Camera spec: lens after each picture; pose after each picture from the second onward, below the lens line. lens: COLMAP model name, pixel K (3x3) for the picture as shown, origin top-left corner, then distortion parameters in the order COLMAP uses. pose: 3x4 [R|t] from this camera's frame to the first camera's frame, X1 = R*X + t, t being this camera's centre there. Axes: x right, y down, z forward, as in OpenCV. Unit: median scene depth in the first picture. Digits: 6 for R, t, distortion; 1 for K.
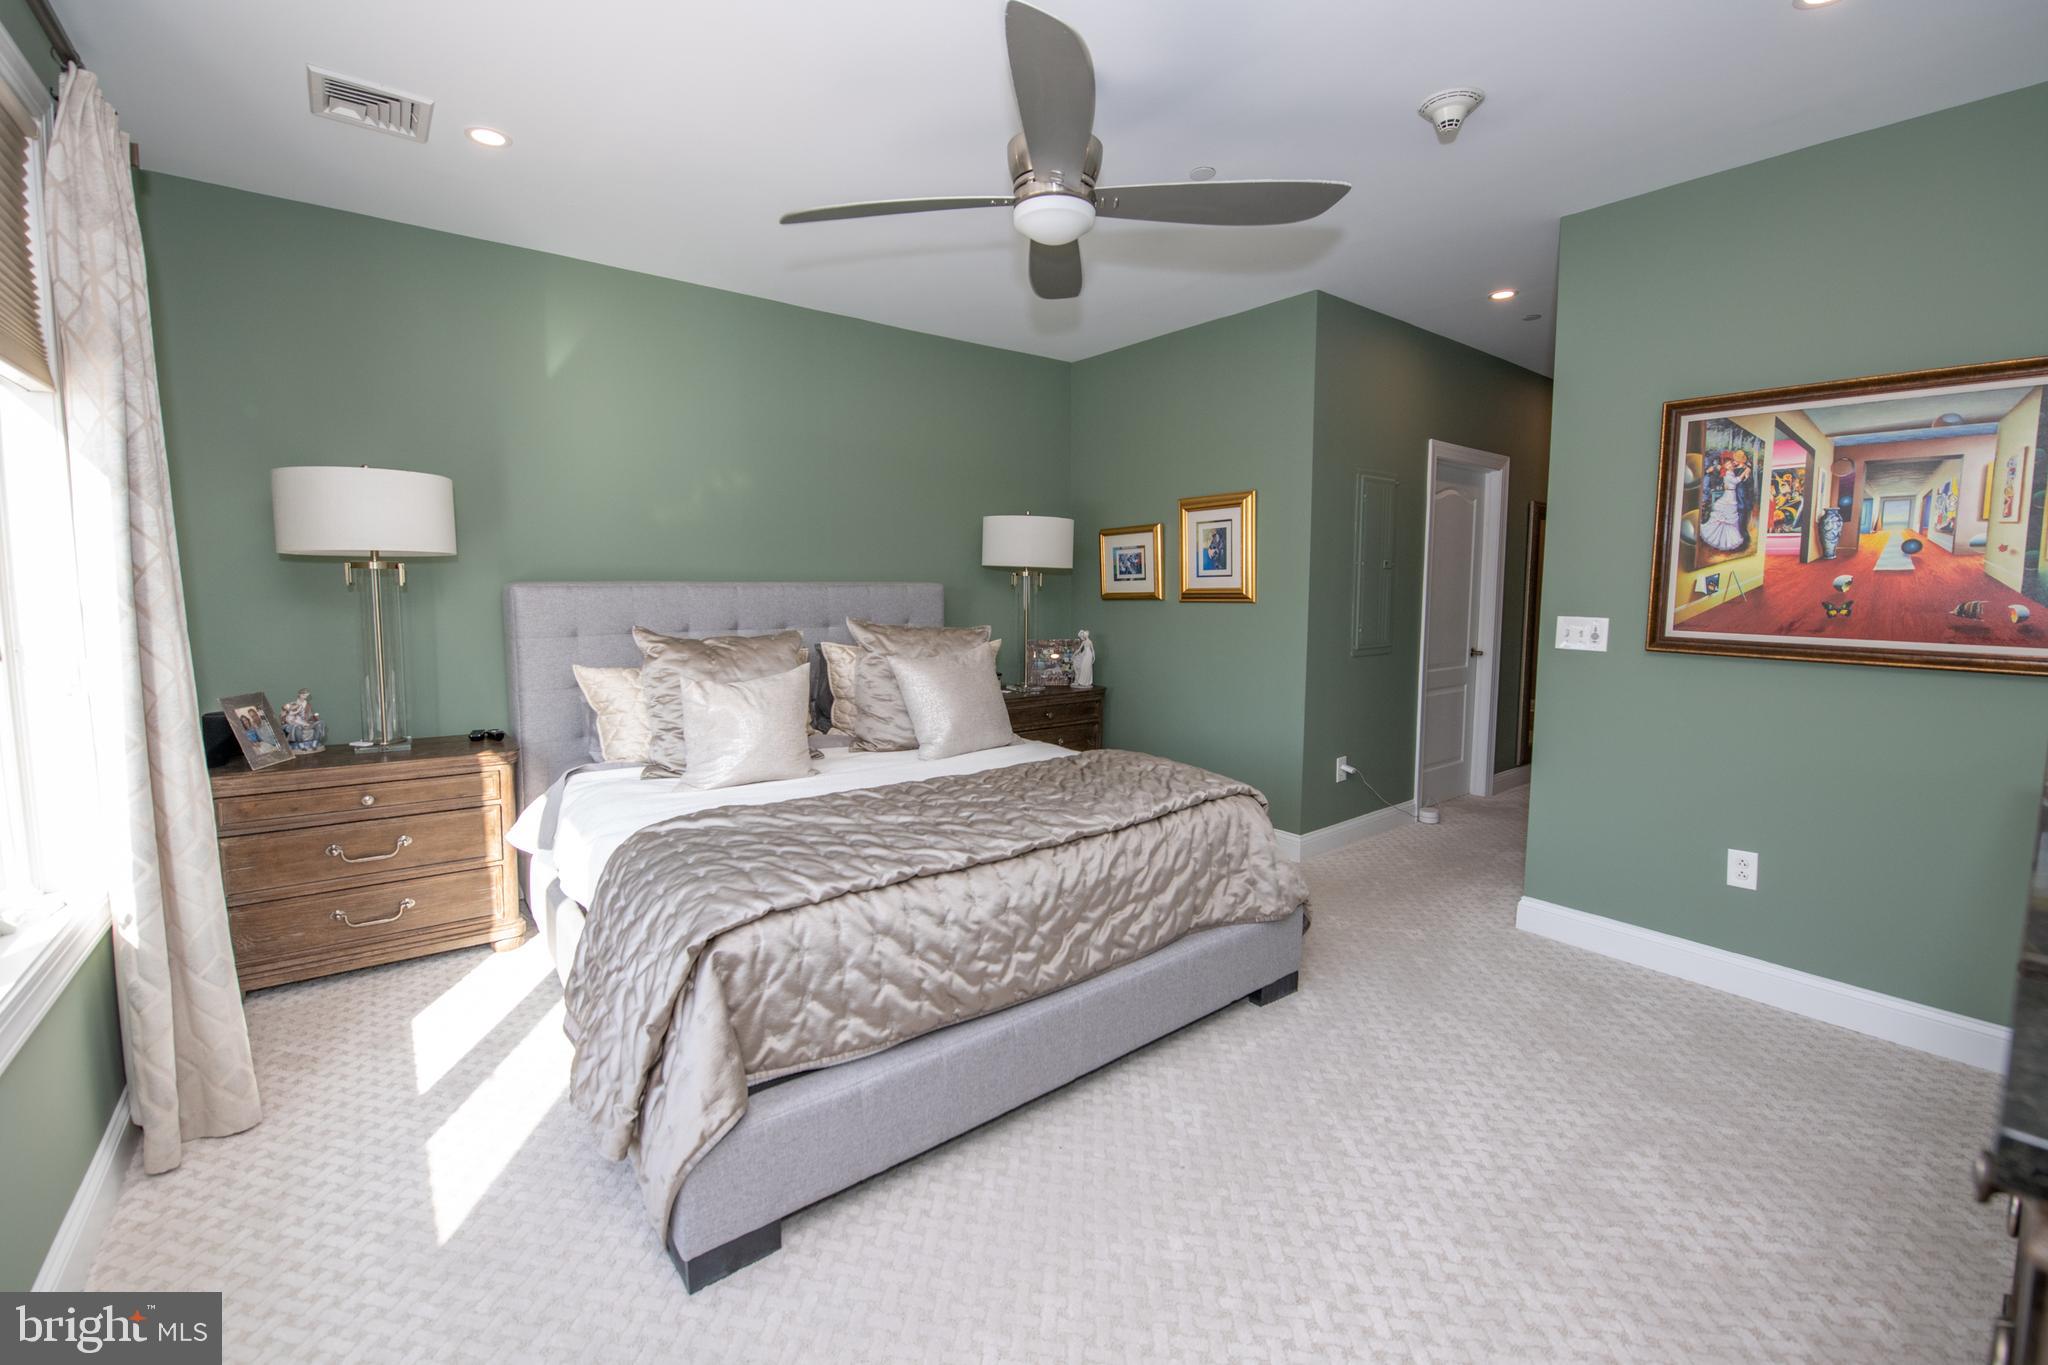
lens RADIAL K [[859.1, 0, 1019.0], [0, 859.1, 666.5], [0, 0, 1]] dist [-0.015994, -0.002054]
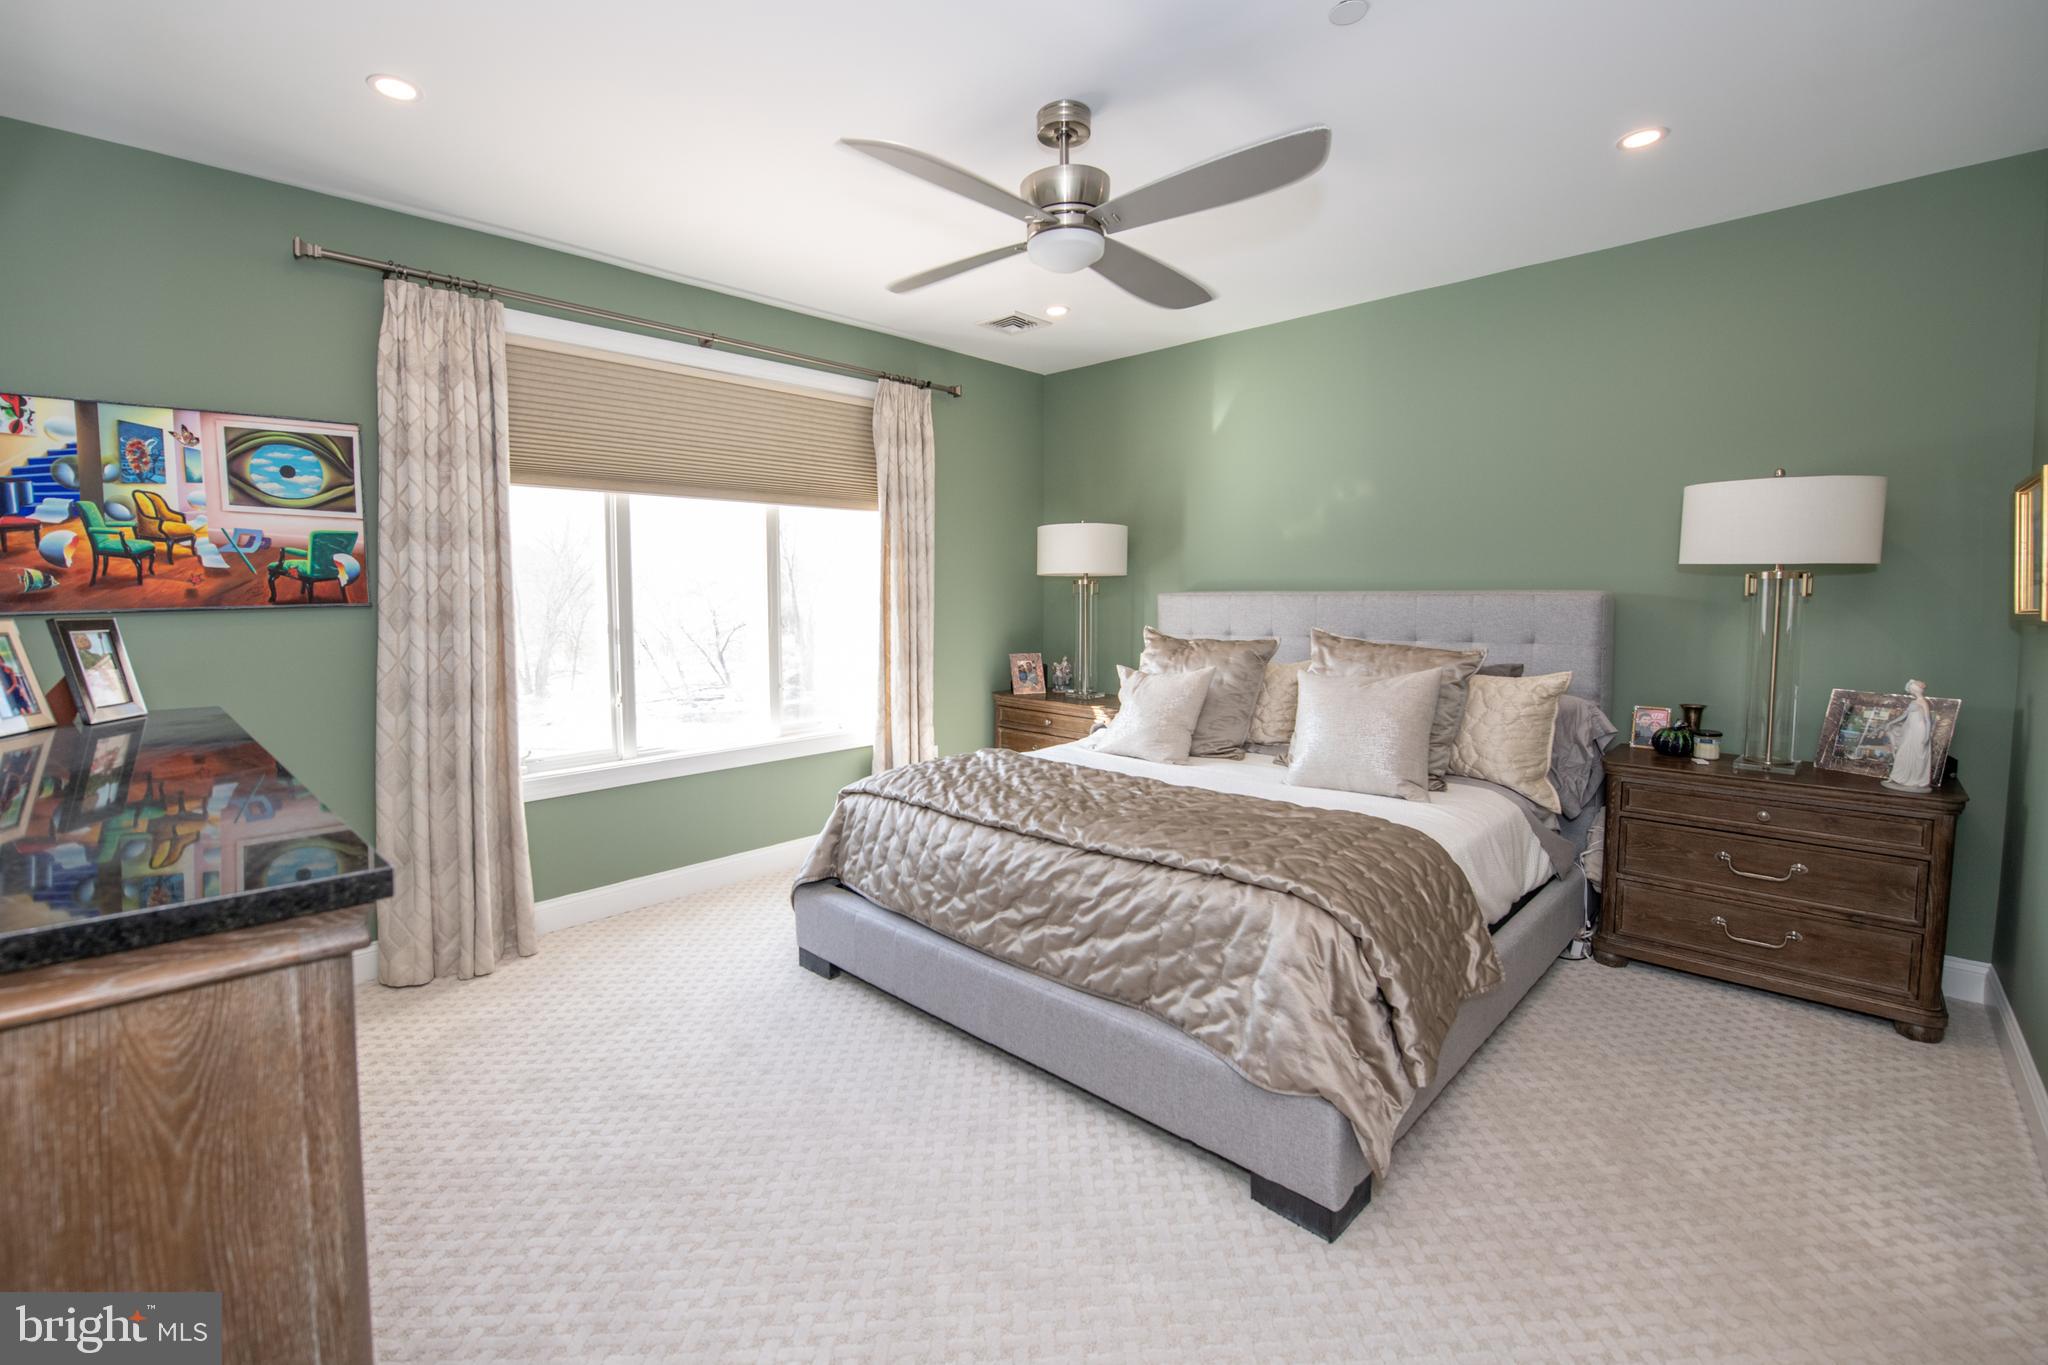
lens RADIAL K [[859.1, 0, 1014.6], [0, 859.1, 667.1], [0, 0, 1]] dist [-0.015994, -0.002054]
pose [[0.141268, 0.080735, -0.986674, 0.998916], [-0.091683, 0.993453, 0.068163, -0.066267], [0.985717, 0.080833, 0.147745, 0.744676]]
